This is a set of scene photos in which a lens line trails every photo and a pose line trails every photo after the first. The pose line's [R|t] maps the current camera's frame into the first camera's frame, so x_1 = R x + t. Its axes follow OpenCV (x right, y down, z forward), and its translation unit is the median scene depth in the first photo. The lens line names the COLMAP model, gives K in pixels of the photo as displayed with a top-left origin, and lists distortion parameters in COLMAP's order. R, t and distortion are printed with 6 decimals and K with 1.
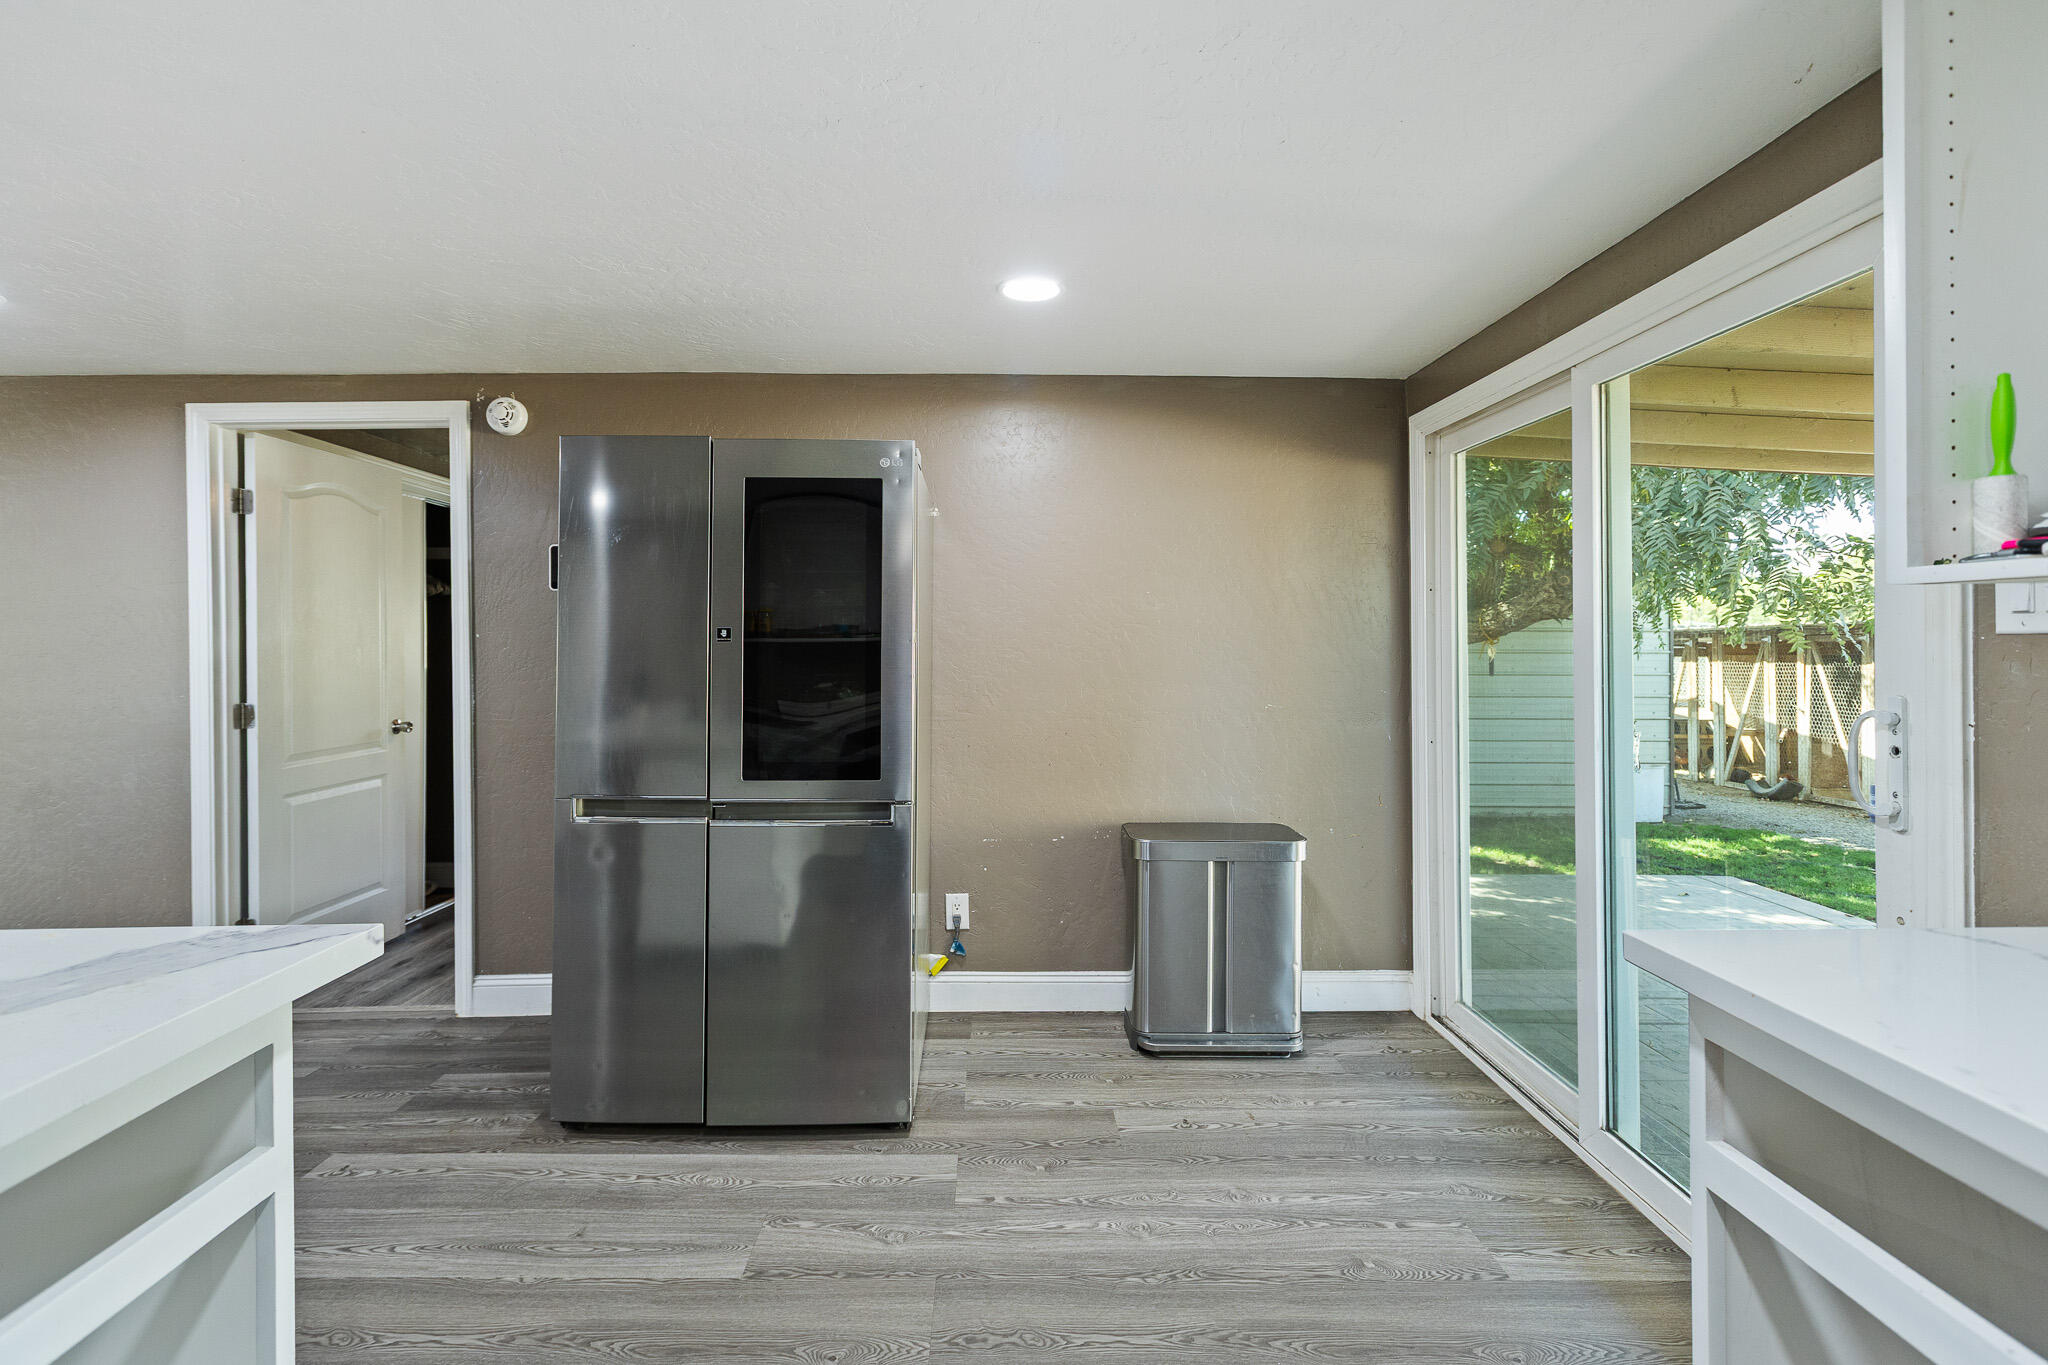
lens RADIAL K [[927.3, 0, 1025.9], [0, 927.3, 660.5], [0, 0, 1]] dist [0.001648, -0.000179]
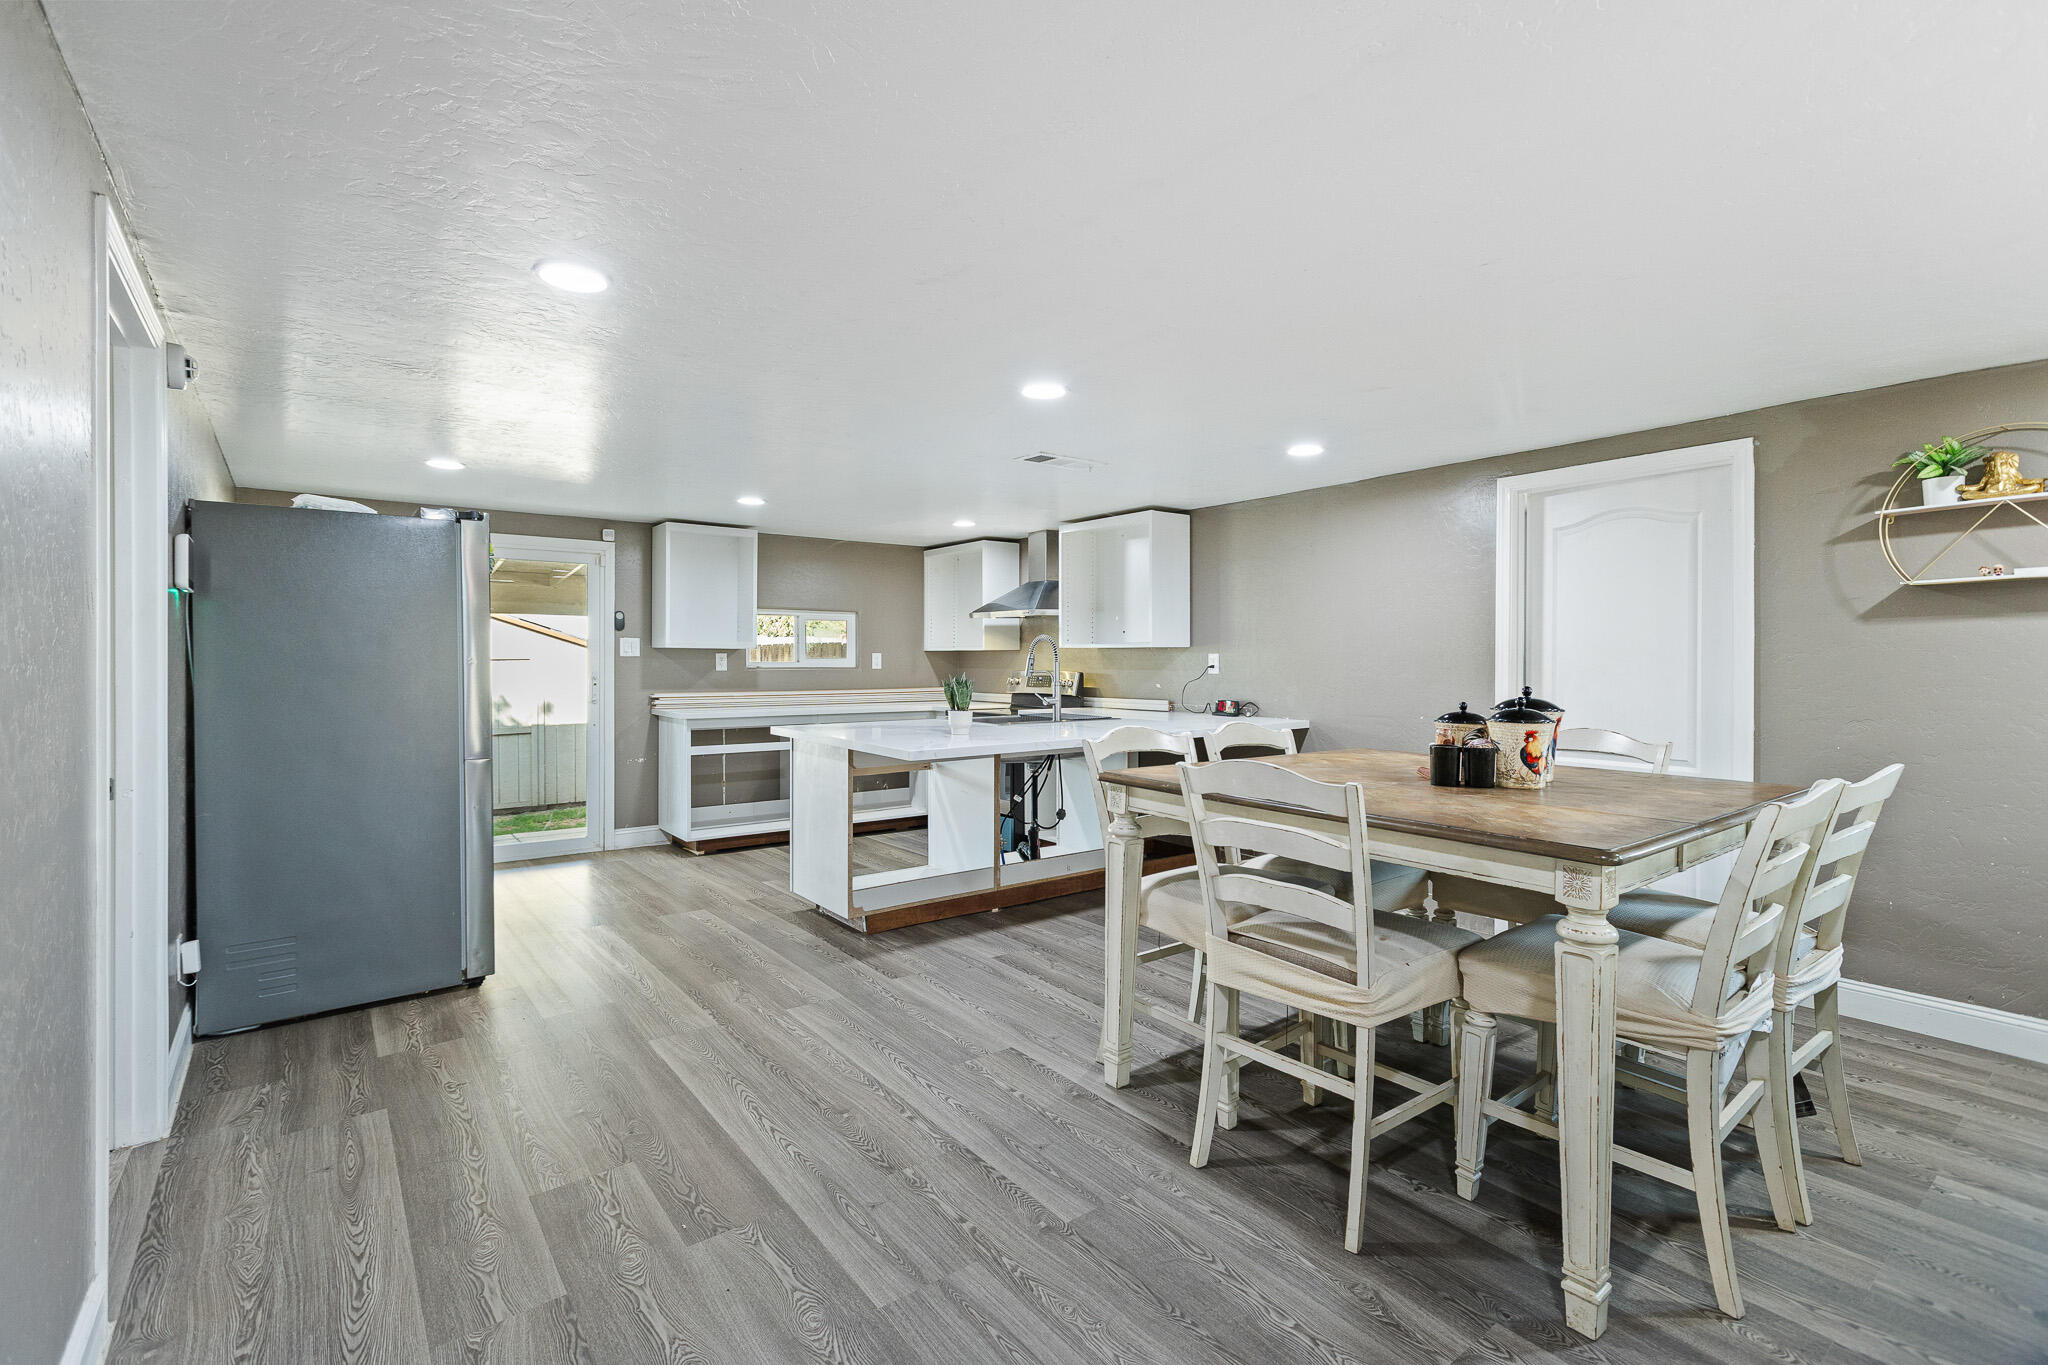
lens RADIAL K [[927.3, 0, 1025.9], [0, 927.3, 660.5], [0, 0, 1]] dist [0.001648, -0.000179]
pose [[-0.605299, 0.005500, 0.795979, -1.956224], [0.015415, 0.999870, 0.004814, 0.000133], [-0.795849, 0.015184, -0.605305, 1.063757]]
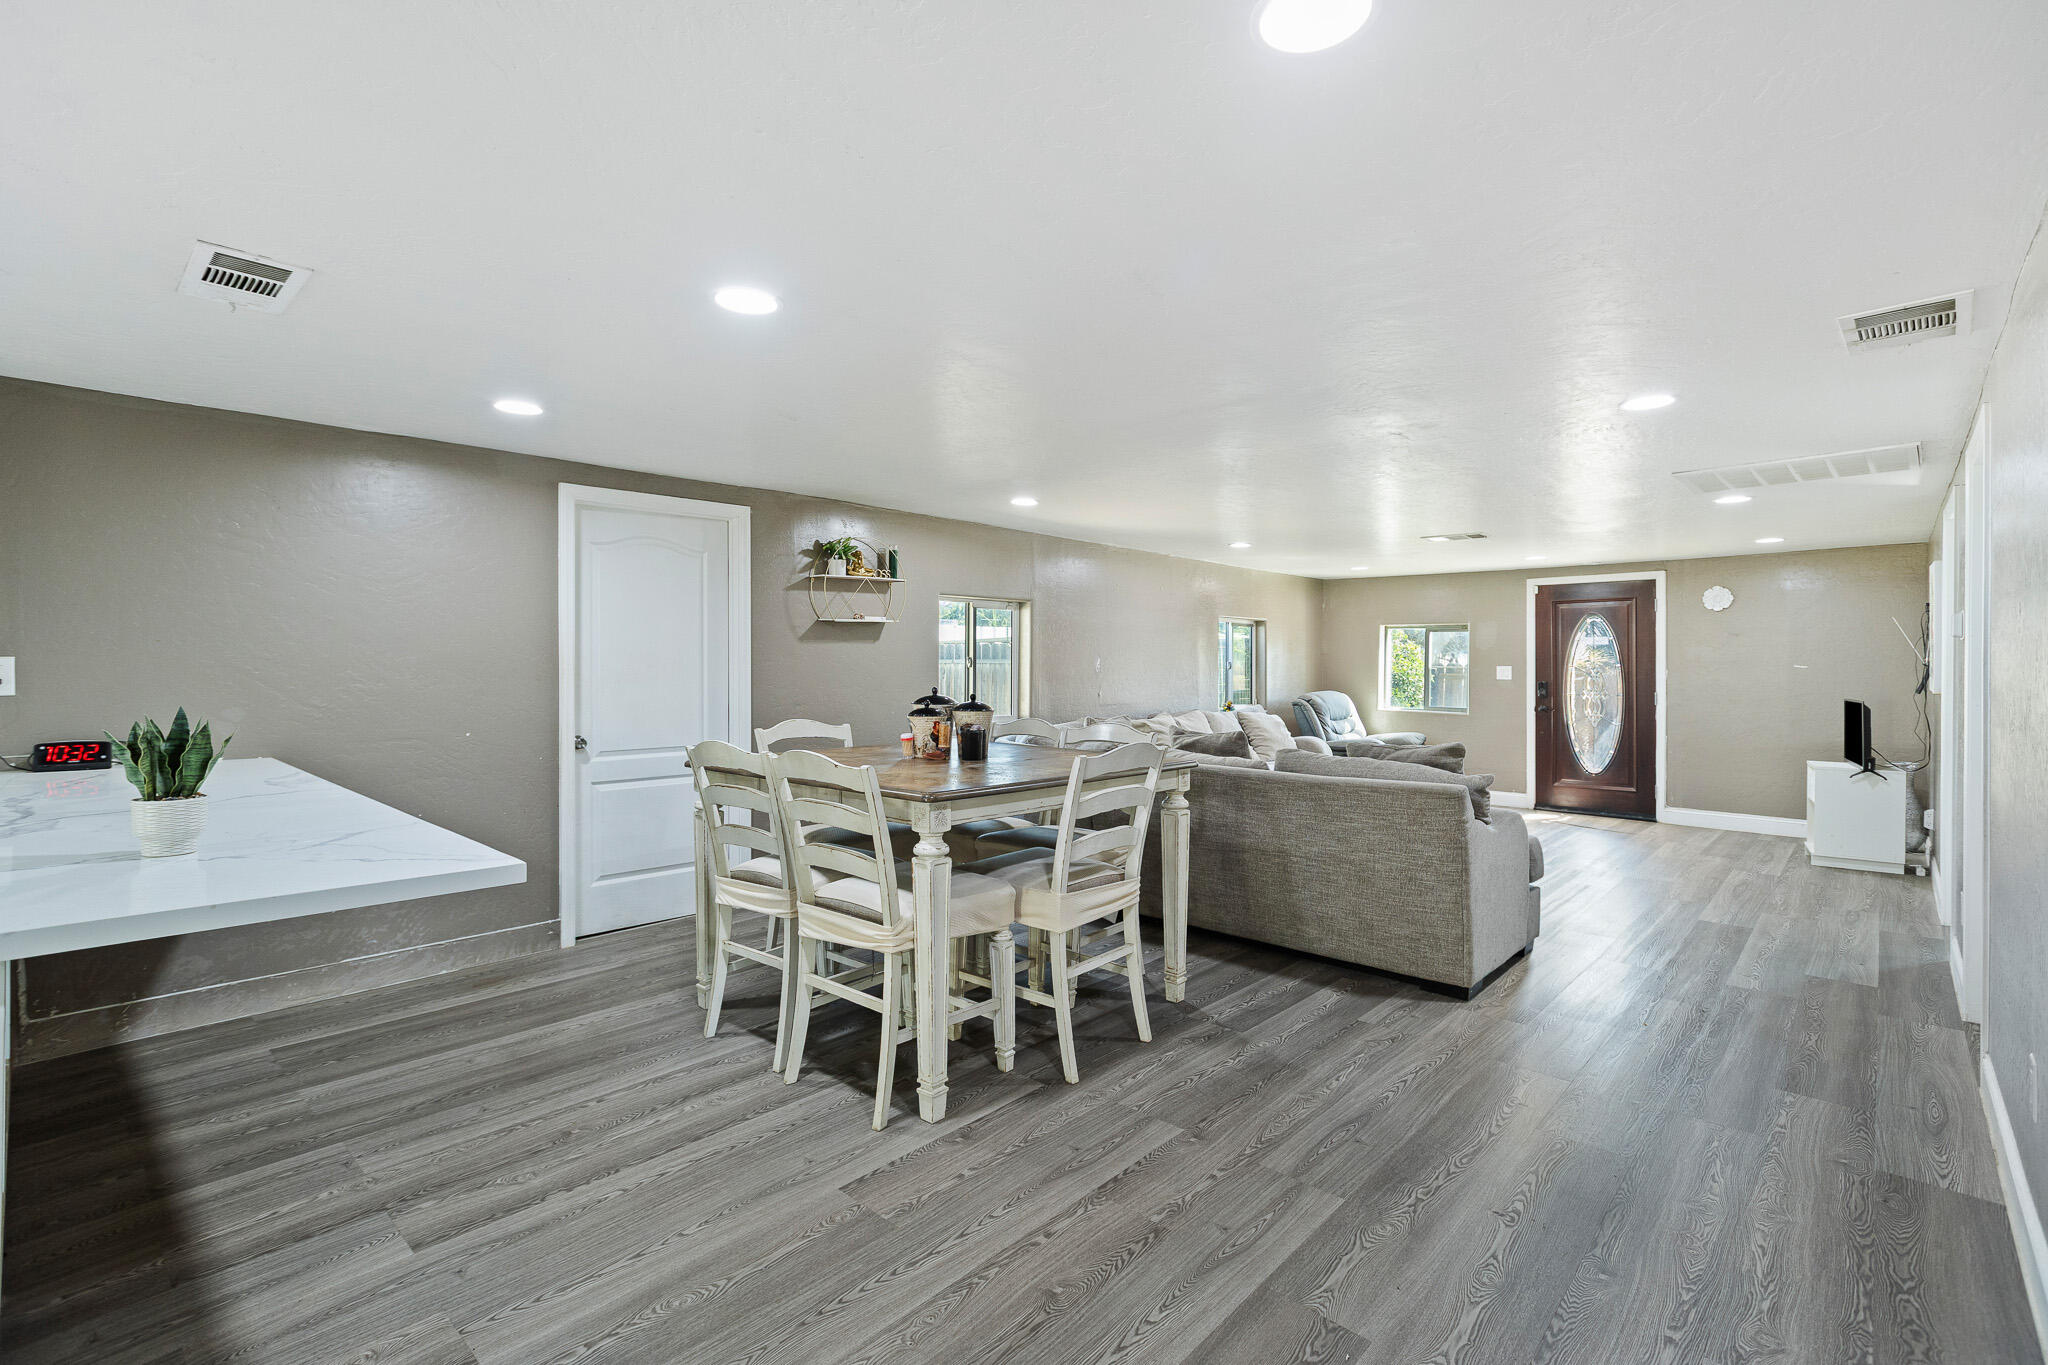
lens RADIAL K [[927.3, 0, 1025.9], [0, 927.3, 660.5], [0, 0, 1]] dist [0.001648, -0.000179]
pose [[-0.682310, 0.005231, -0.731044, -0.575364], [-0.008460, 0.999851, 0.015050, -0.021997], [0.731014, 0.016454, -0.682164, 1.098187]]
